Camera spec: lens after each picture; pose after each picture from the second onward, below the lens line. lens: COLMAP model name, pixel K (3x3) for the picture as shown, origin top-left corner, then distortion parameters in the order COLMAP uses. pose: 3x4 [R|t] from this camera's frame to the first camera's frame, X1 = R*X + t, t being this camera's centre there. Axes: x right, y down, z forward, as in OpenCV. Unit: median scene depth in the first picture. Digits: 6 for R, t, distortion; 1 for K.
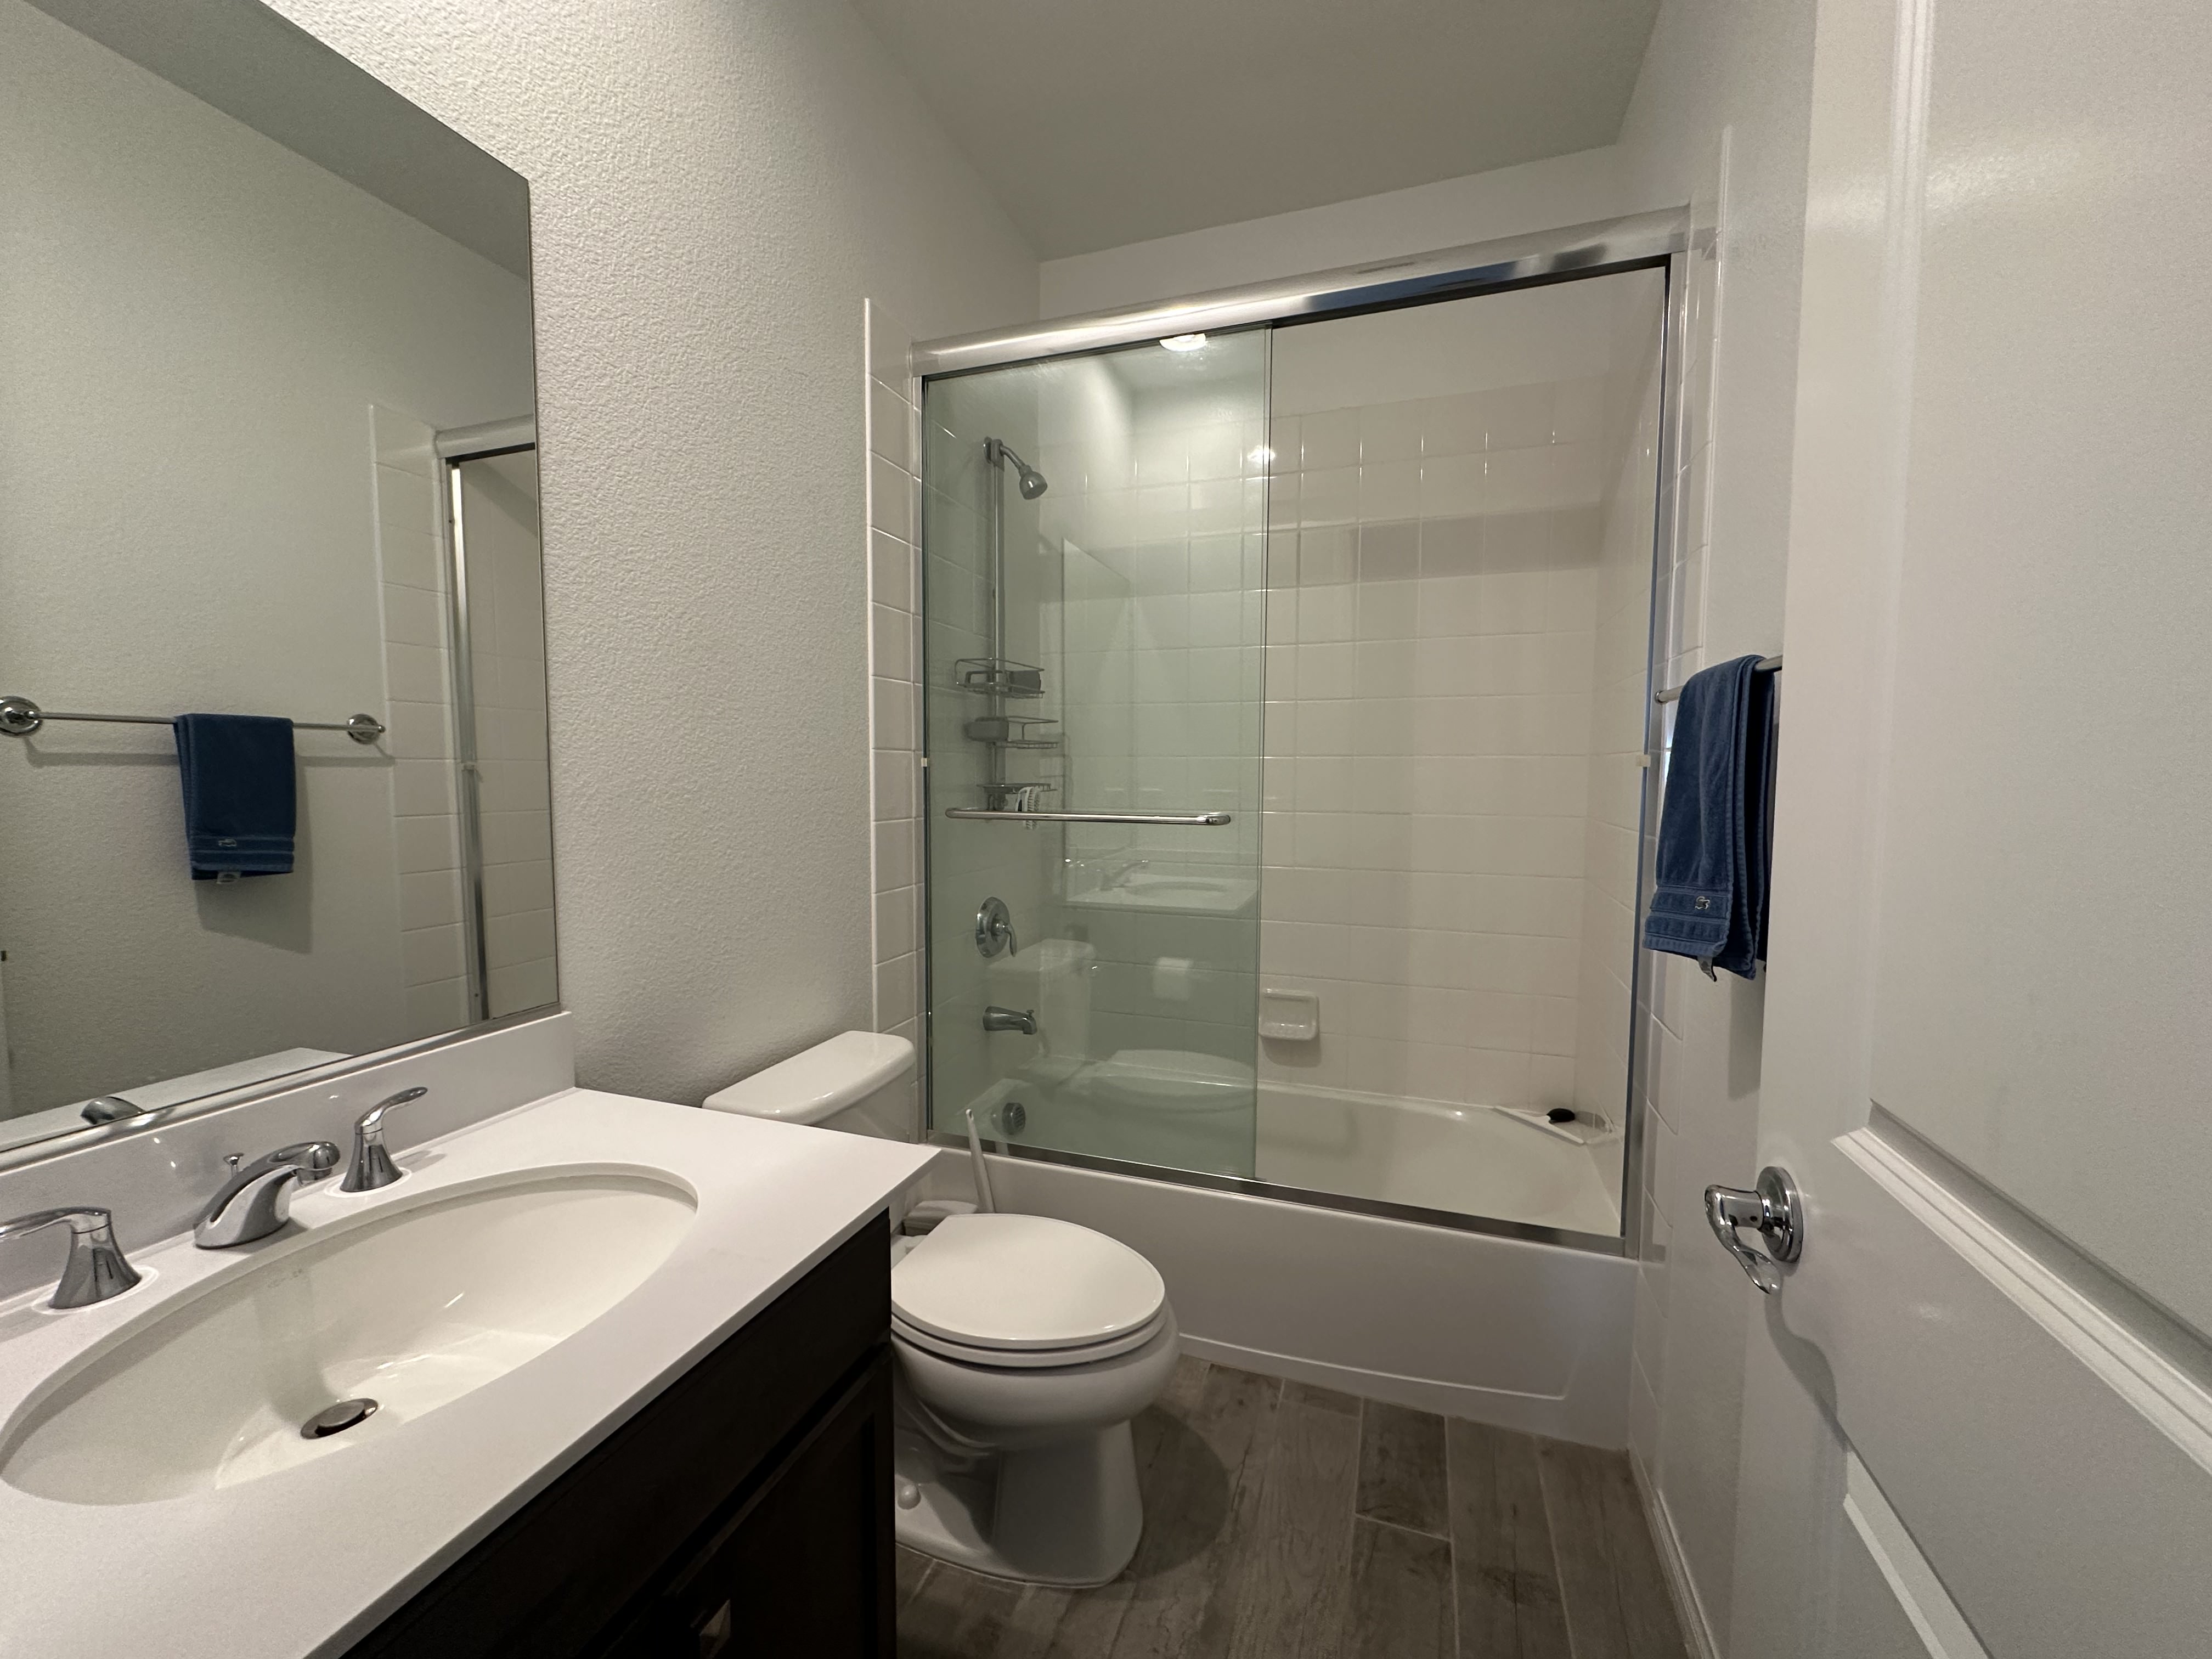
lens RADIAL K [[885.7, 0, 1104.3], [0, 885.7, 822.6], [0, 0, 1]] dist [-0.001630, 0.000067]
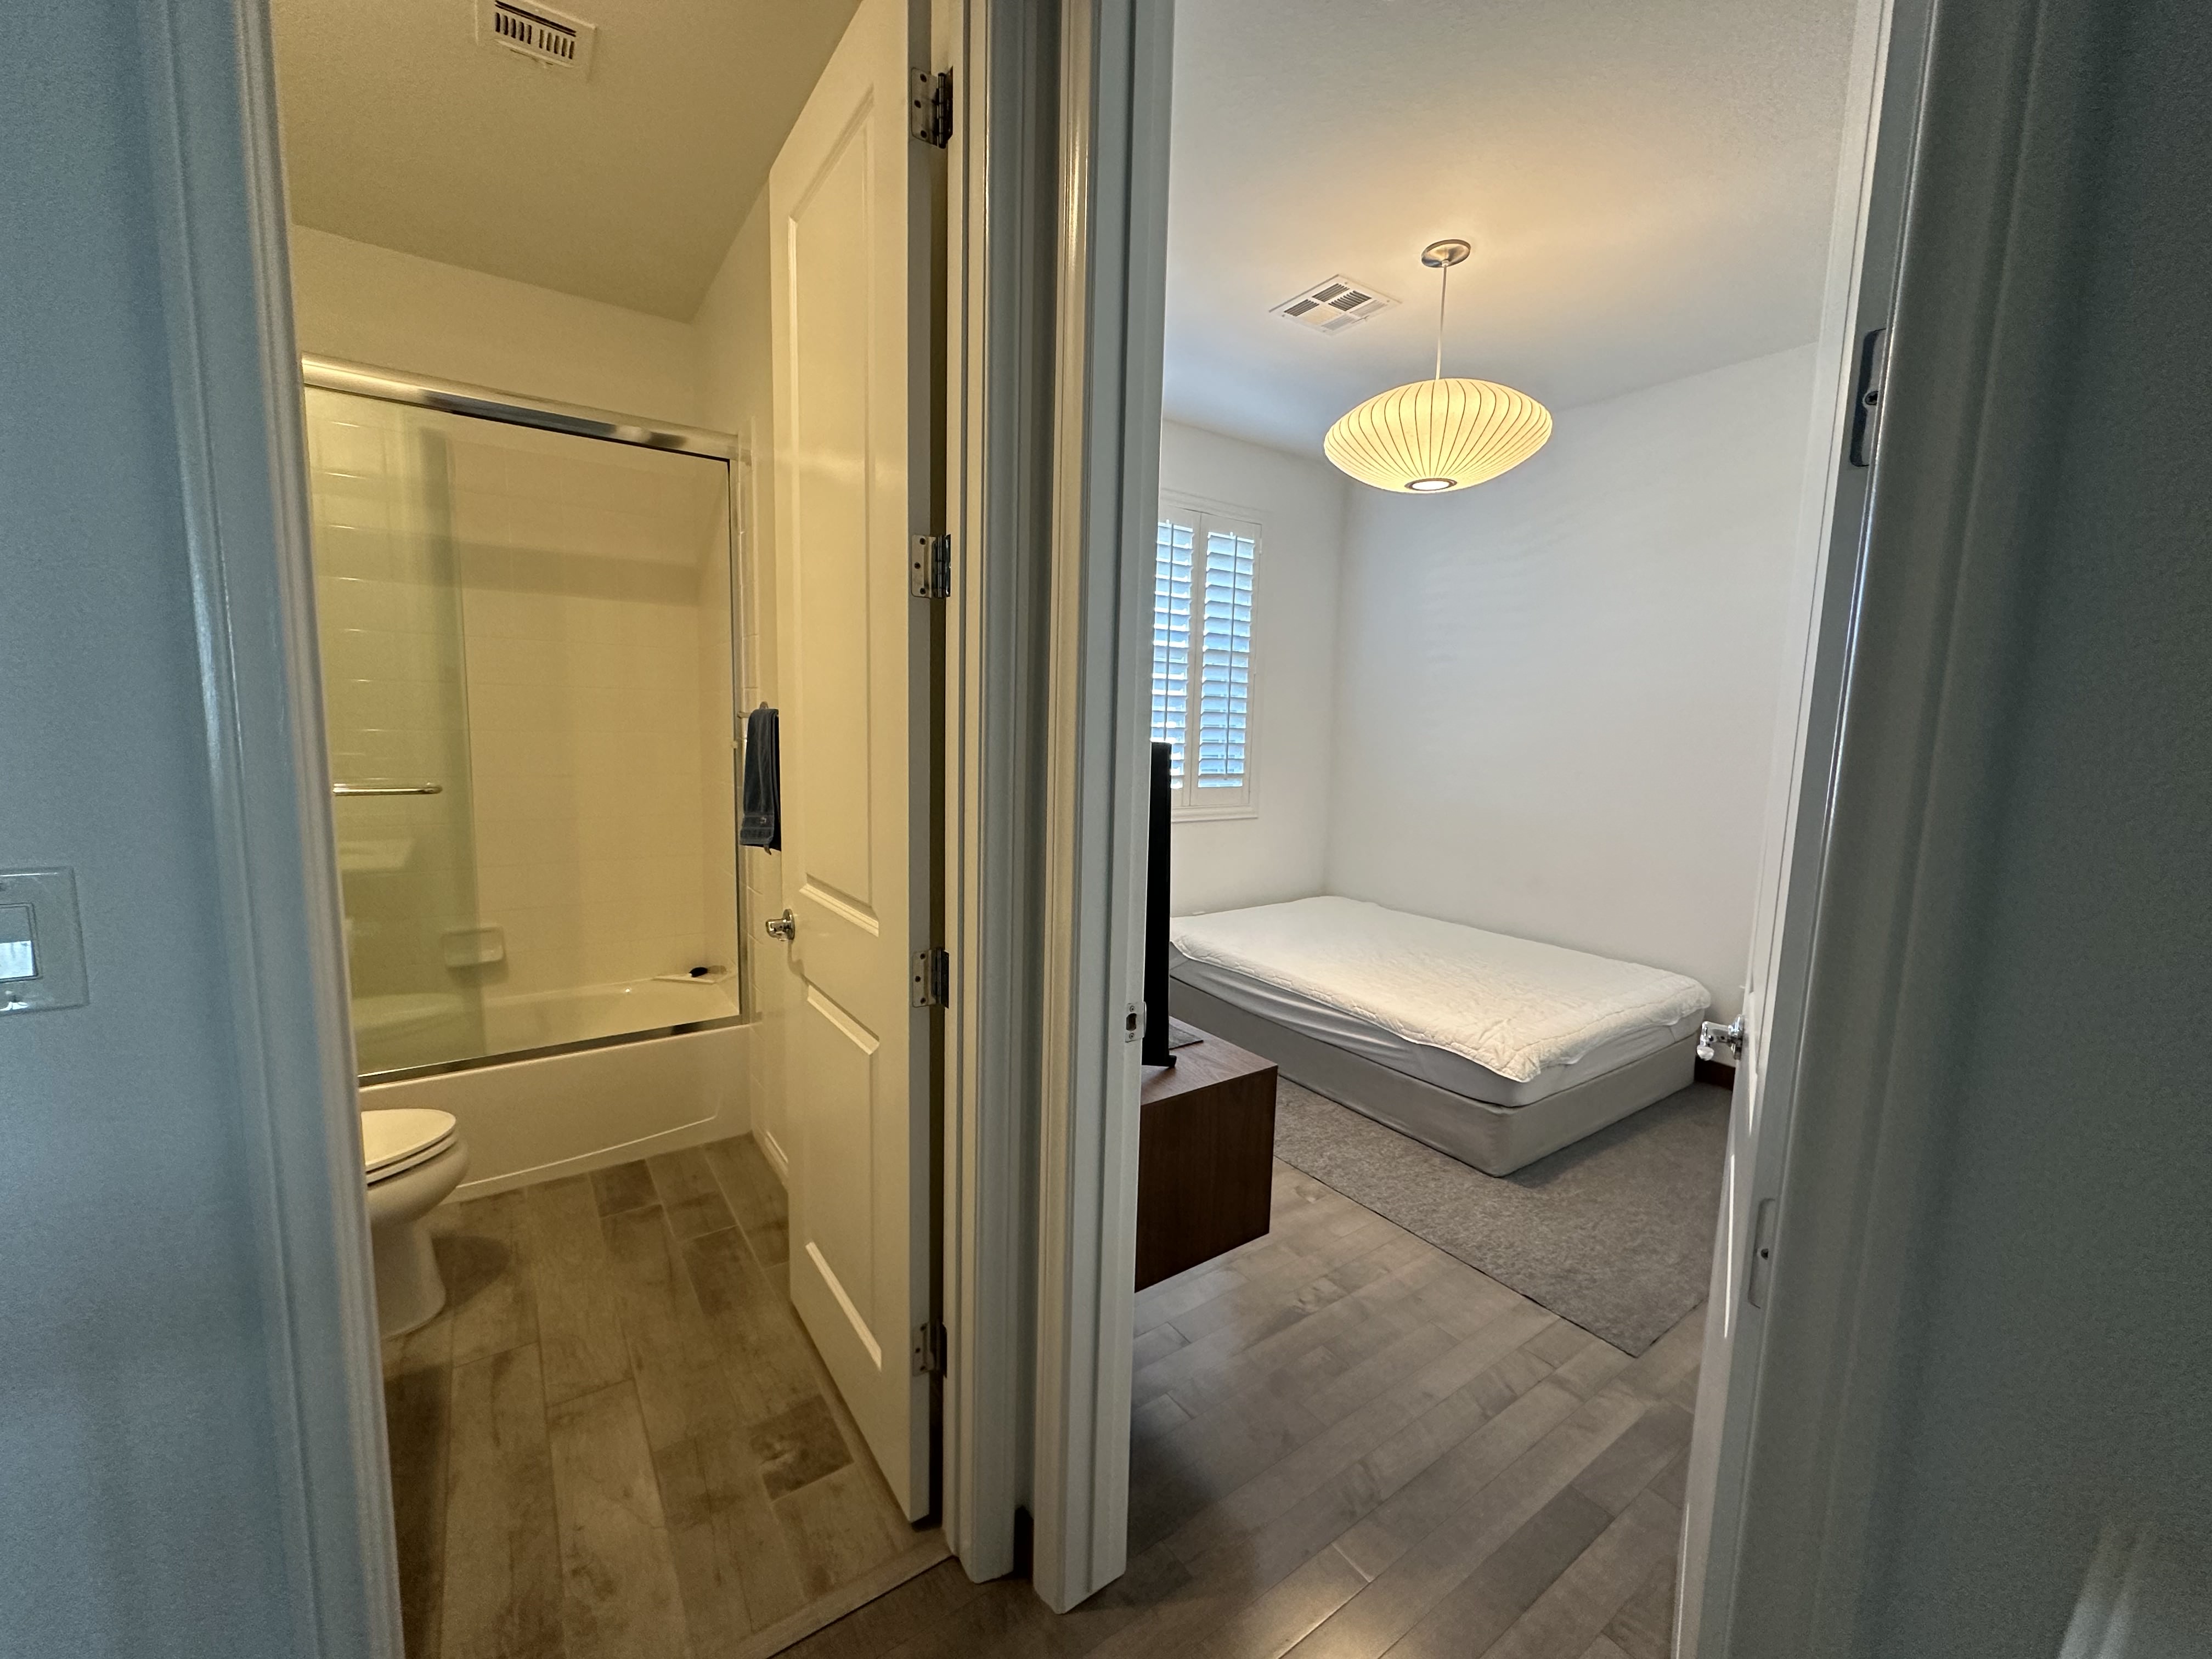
lens RADIAL K [[885.7, 0, 1111.8], [0, 885.7, 823.4], [0, 0, 1]] dist [-0.001630, 0.000067]
pose [[0.583779, -0.086029, 0.807342, -0.384297], [0.030282, 0.995986, 0.084234, -0.039030], [-0.811347, -0.024726, 0.584041, -0.637781]]
